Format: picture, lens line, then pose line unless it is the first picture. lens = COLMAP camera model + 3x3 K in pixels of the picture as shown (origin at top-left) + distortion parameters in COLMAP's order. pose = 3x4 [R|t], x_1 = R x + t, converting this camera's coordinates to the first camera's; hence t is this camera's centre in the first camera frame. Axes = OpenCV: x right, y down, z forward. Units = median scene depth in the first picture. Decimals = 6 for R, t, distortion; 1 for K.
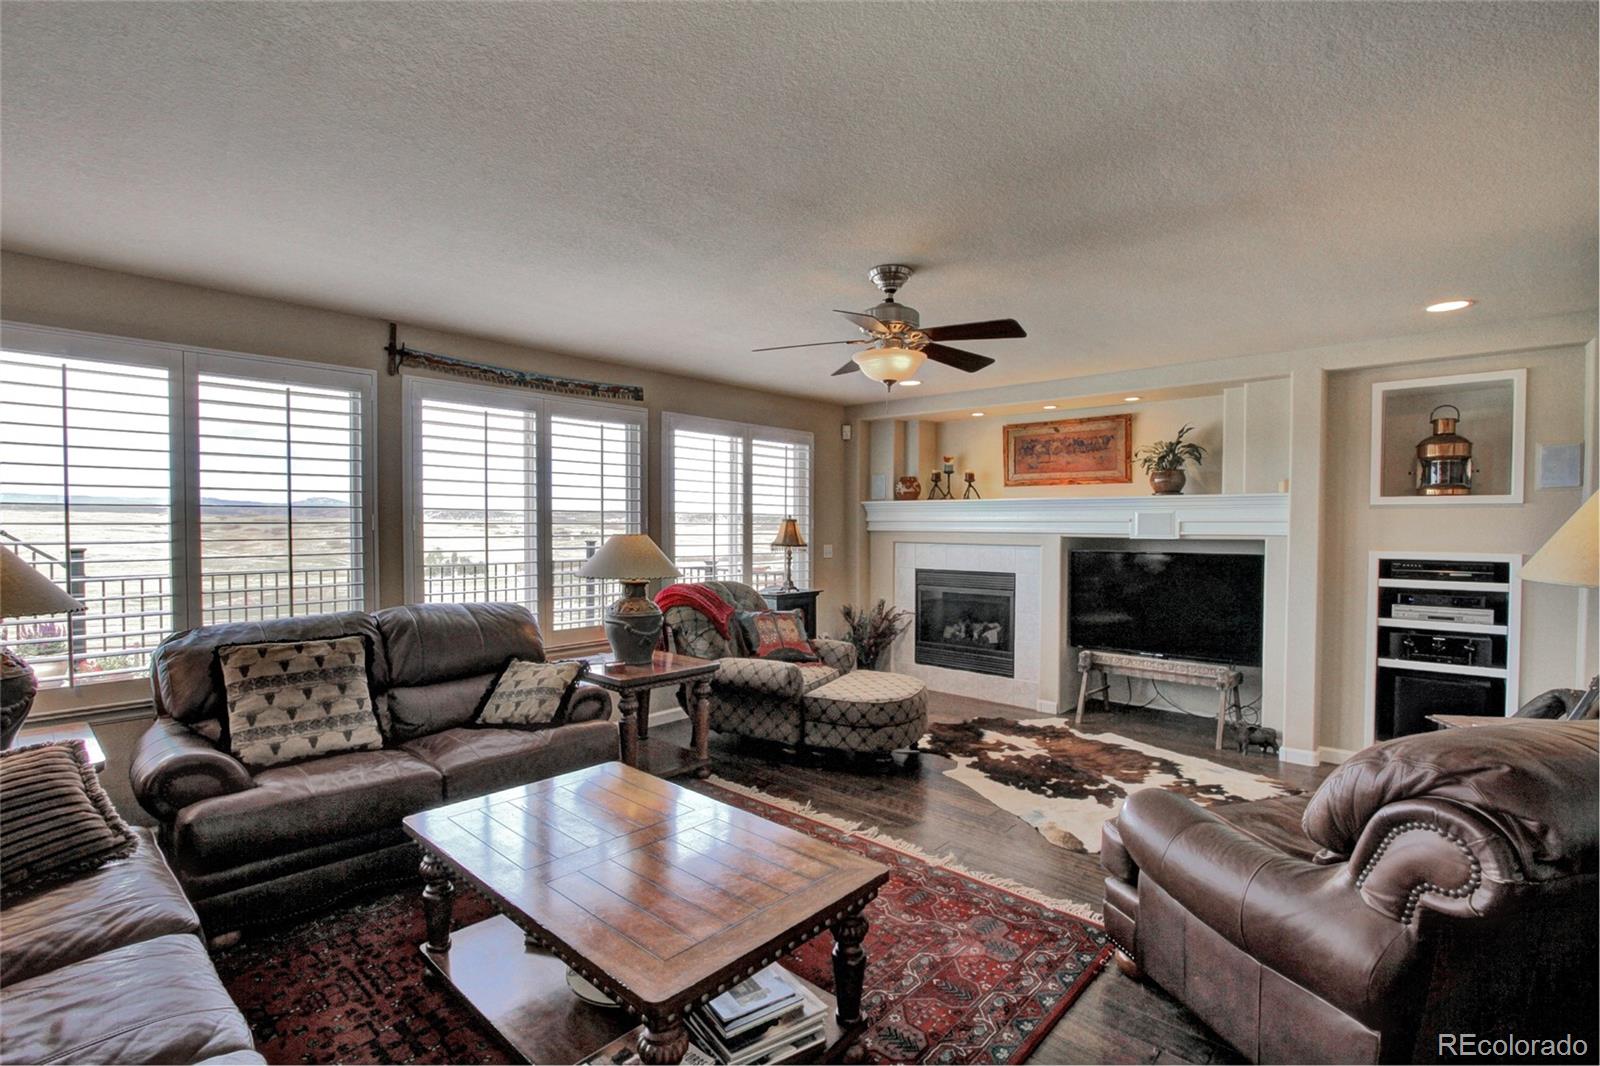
lens RADIAL K [[745.8, 0, 797.5], [0, 745.8, 541.4], [0, 0, 1]] dist [-0.014722, 0.001352]
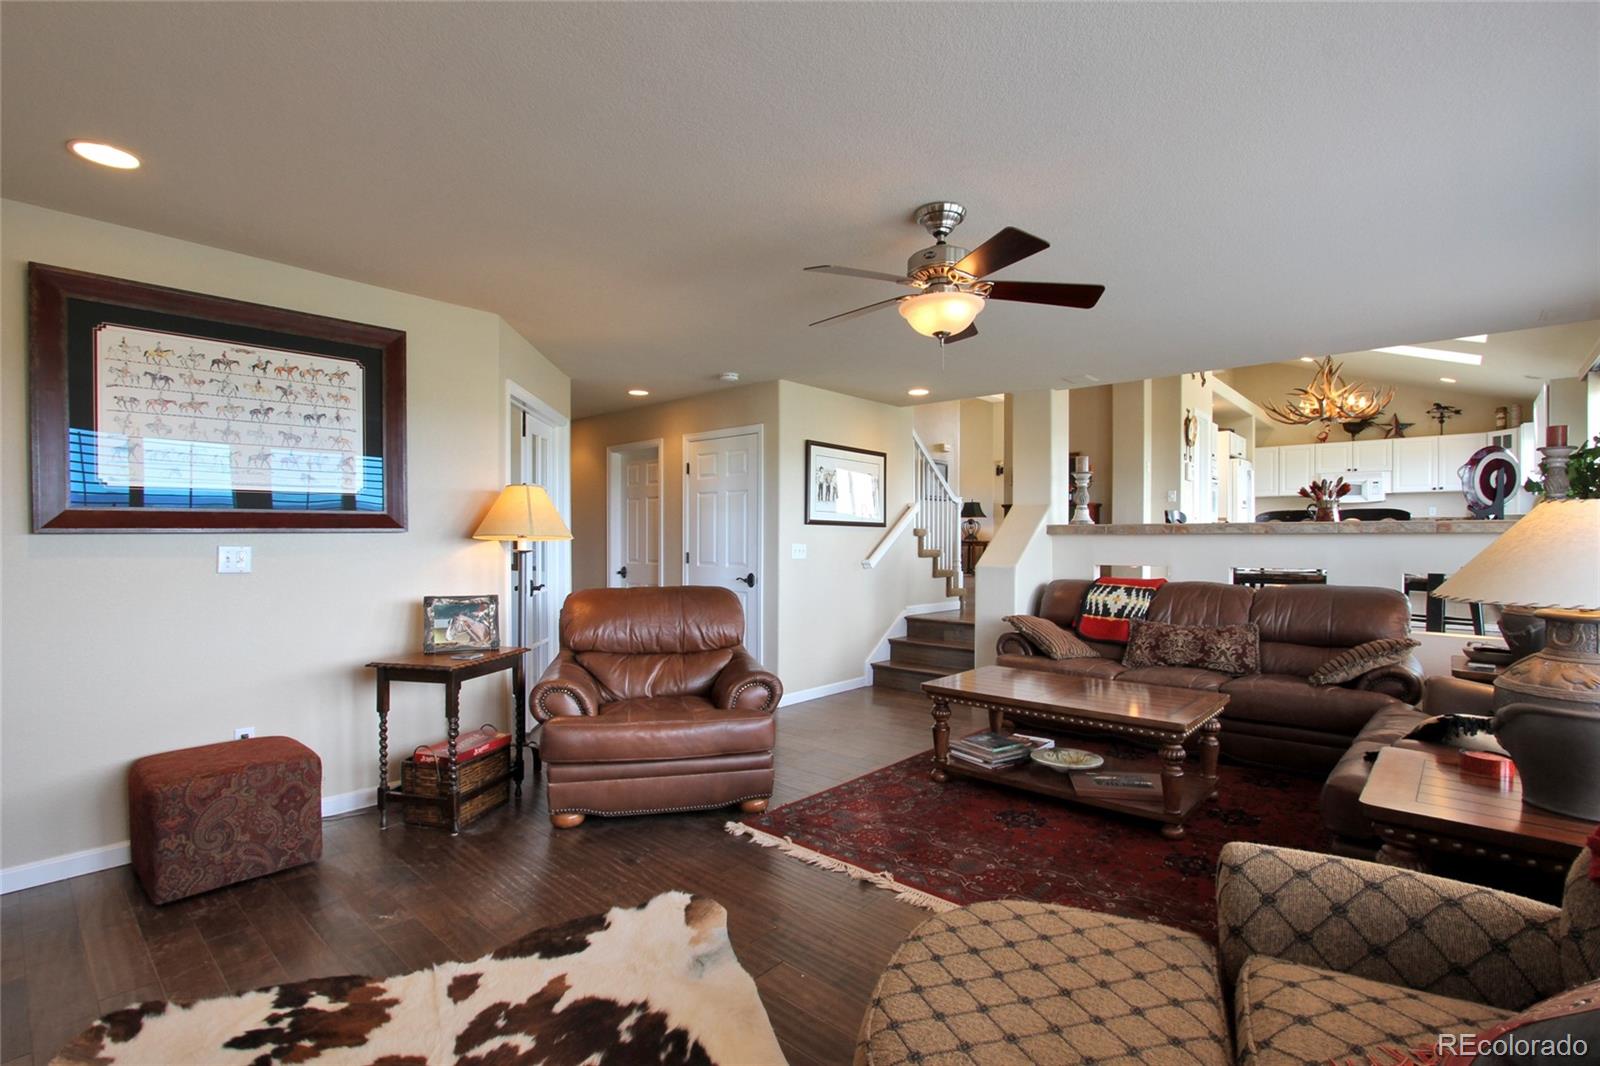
lens RADIAL K [[745.8, 0, 794.4], [0, 745.8, 533.8], [0, 0, 1]] dist [-0.014722, 0.001352]
pose [[-0.999992, -0.003702, -0.001793, 0.197071], [-0.003729, 0.999874, 0.015435, 0.006384], [0.001736, 0.015442, -0.999879, 1.262491]]
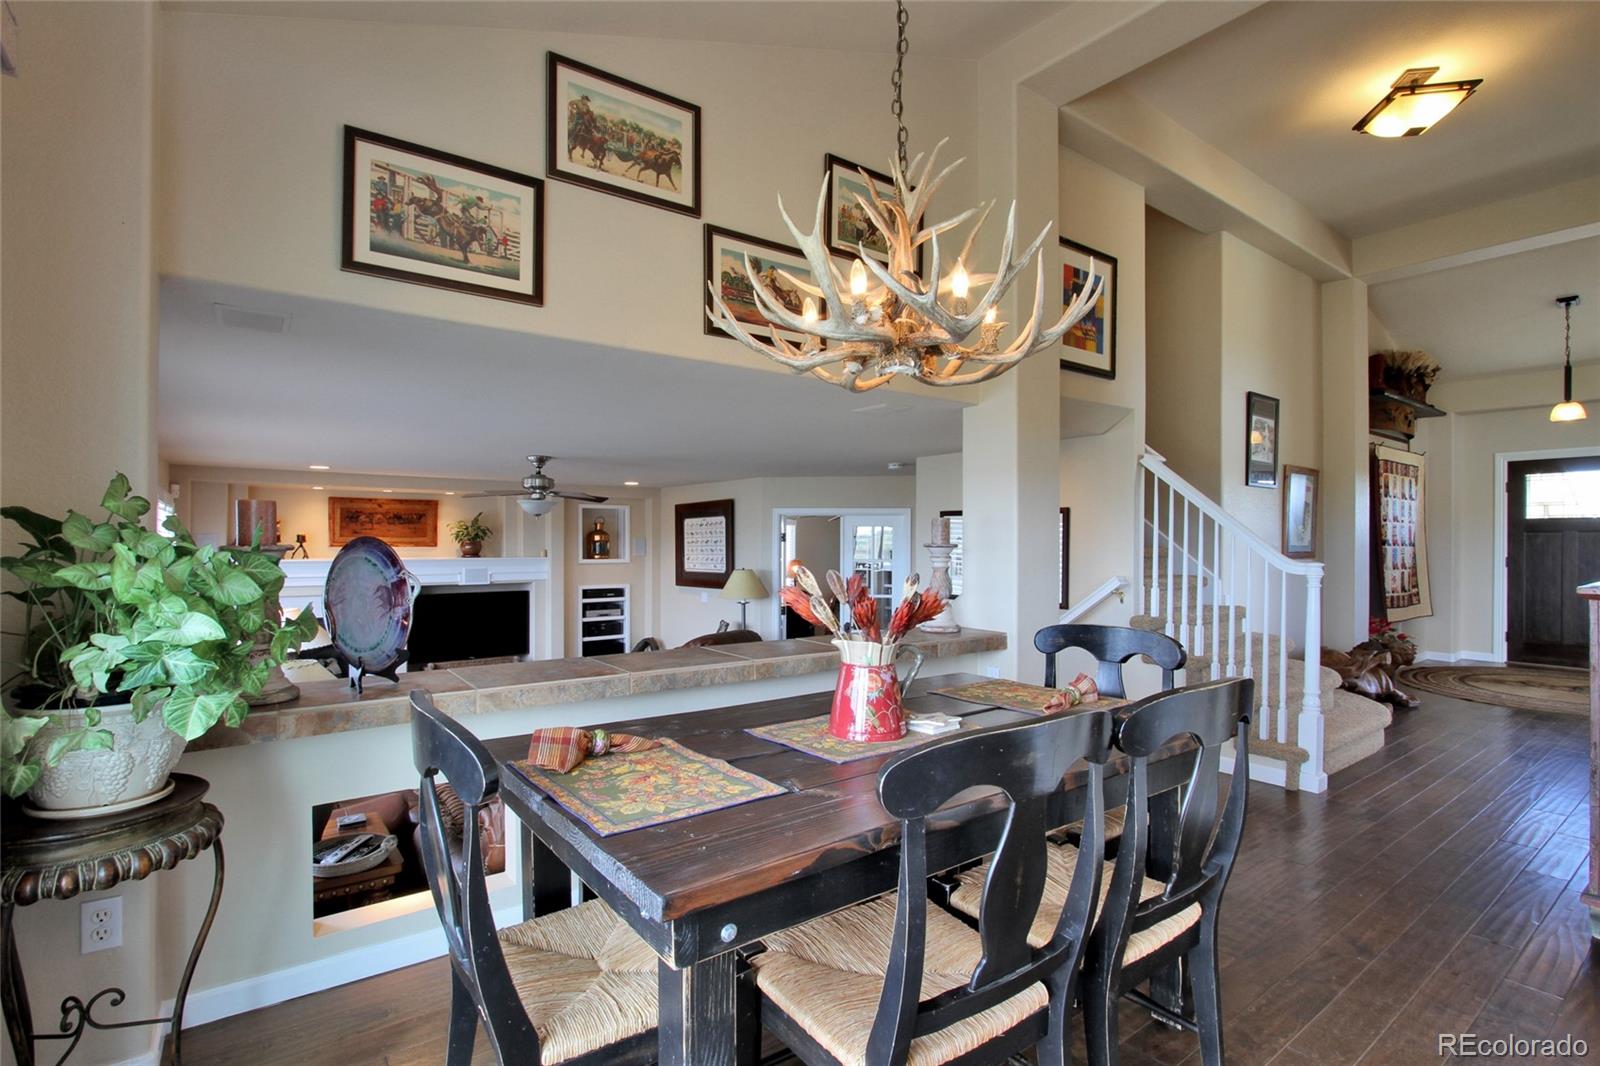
lens RADIAL K [[745.8, 0, 793.4], [0, 745.8, 545.6], [0, 0, 1]] dist [-0.014722, 0.001352]
pose [[0.203011, -0.006767, 0.979153, -1.044661], [0.019931, 0.999797, 0.002777, -0.085838], [-0.978974, 0.018952, 0.203104, -0.000768]]
